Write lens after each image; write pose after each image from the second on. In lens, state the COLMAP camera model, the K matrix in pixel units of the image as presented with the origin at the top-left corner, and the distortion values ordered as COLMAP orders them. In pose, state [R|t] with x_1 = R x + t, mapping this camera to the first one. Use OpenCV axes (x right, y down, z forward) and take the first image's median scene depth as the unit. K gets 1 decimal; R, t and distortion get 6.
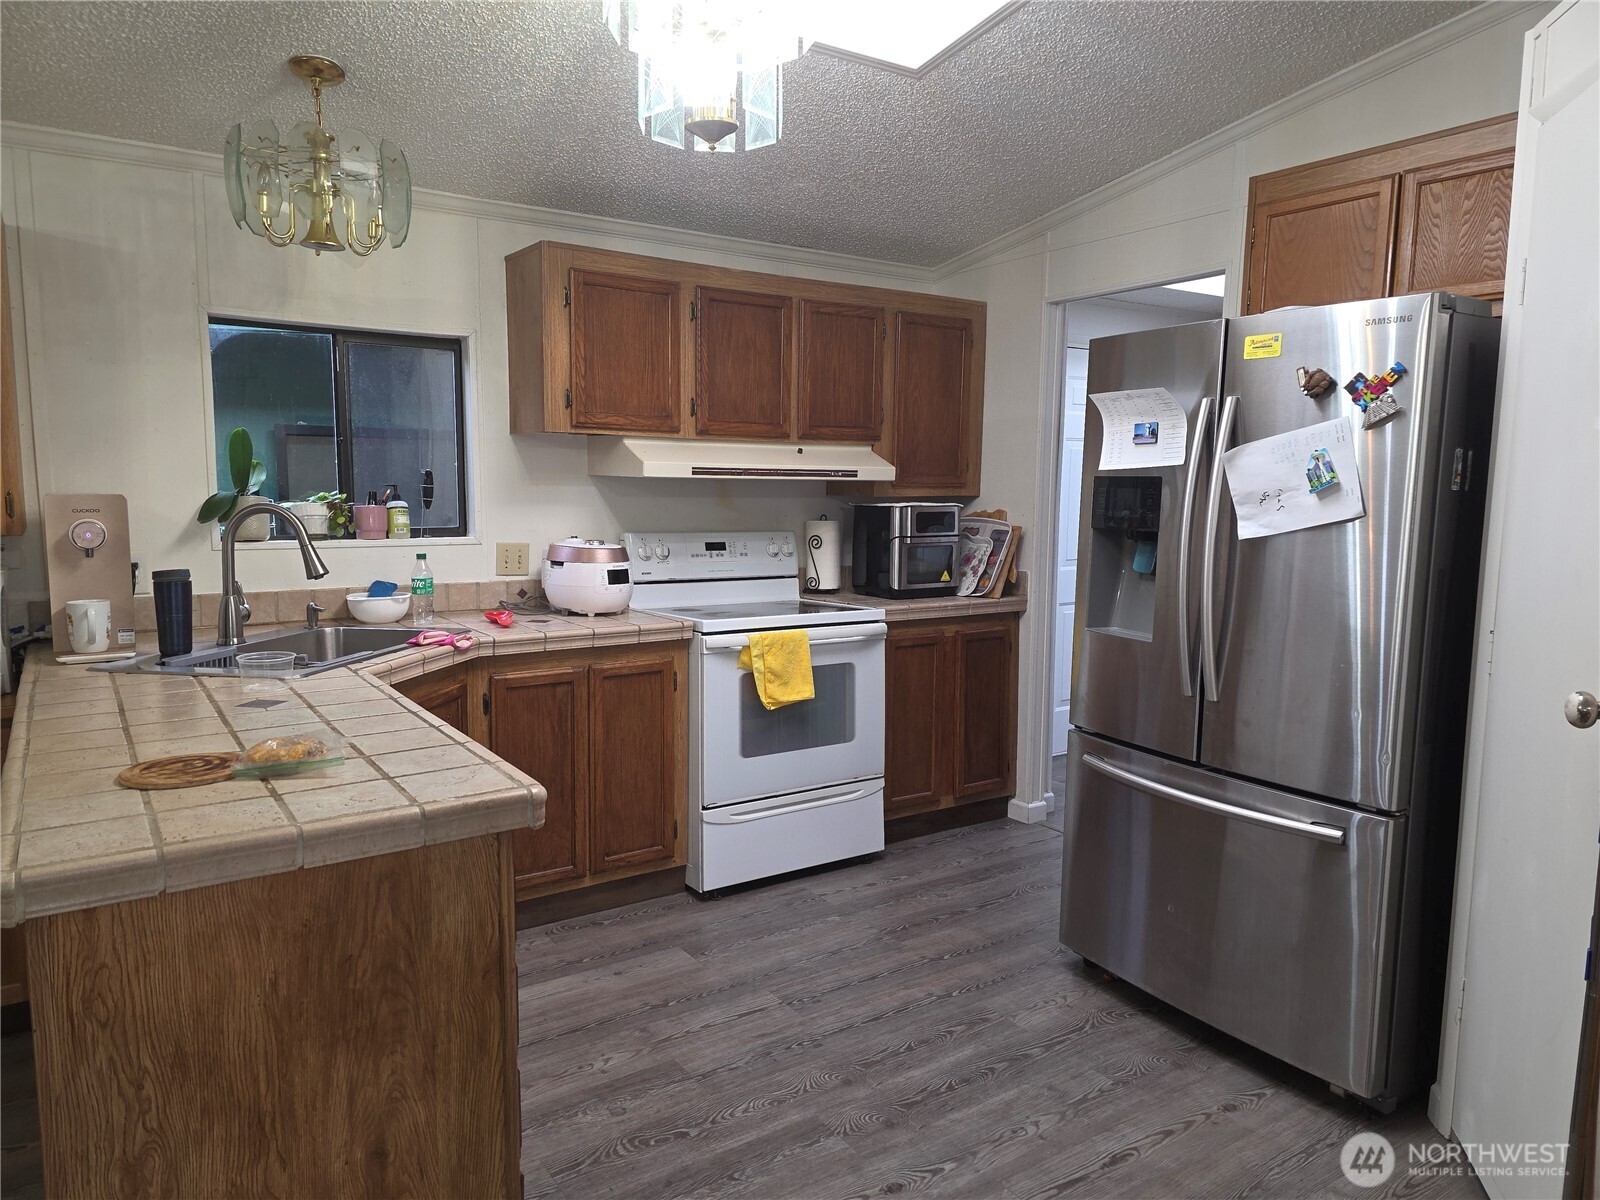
lens RADIAL K [[1079.8, 0, 799.6], [0, 1079.8, 600.6], [0, 0, 1]] dist [0.051564, -0.033648]
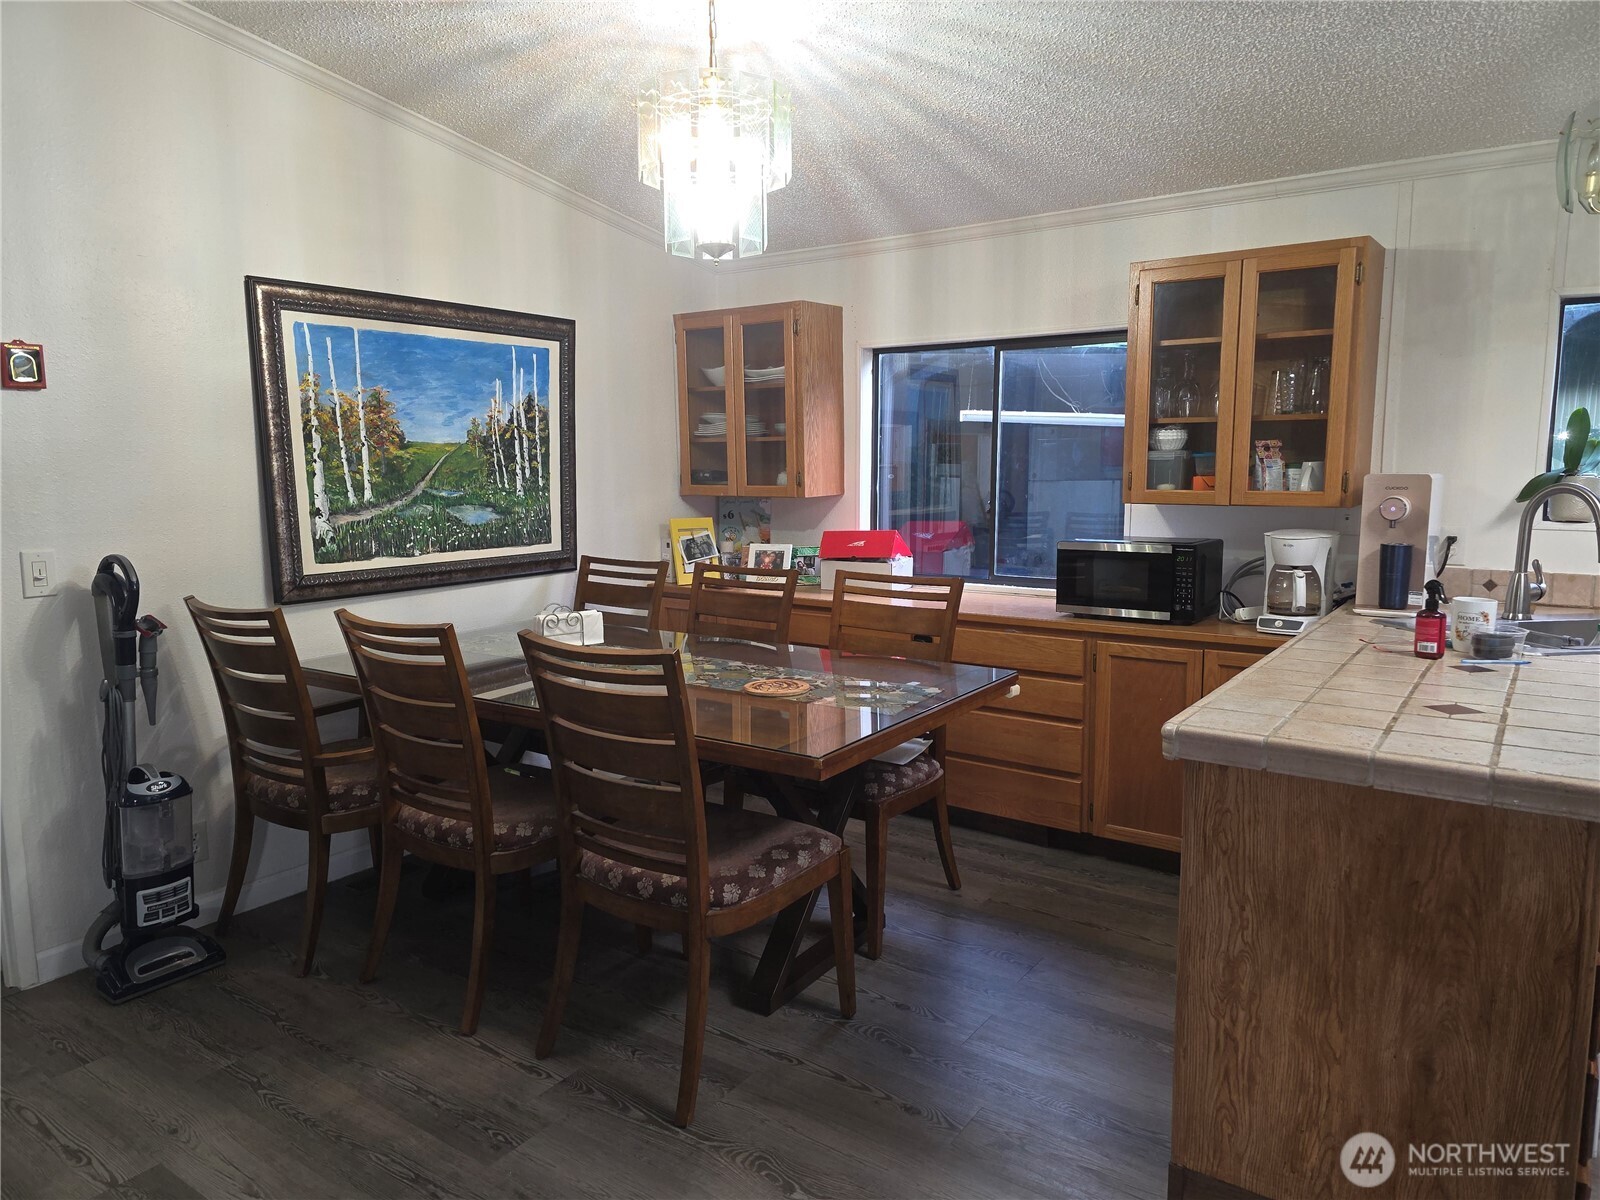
lens RADIAL K [[1079.8, 0, 797.9], [0, 1079.8, 601.1], [0, 0, 1]] dist [0.051564, -0.033648]
pose [[0.370900, 0.117342, -0.921229, 0.369314], [-0.100770, 0.991213, 0.085685, 0.003182], [0.923189, 0.061052, 0.379466, -0.045632]]
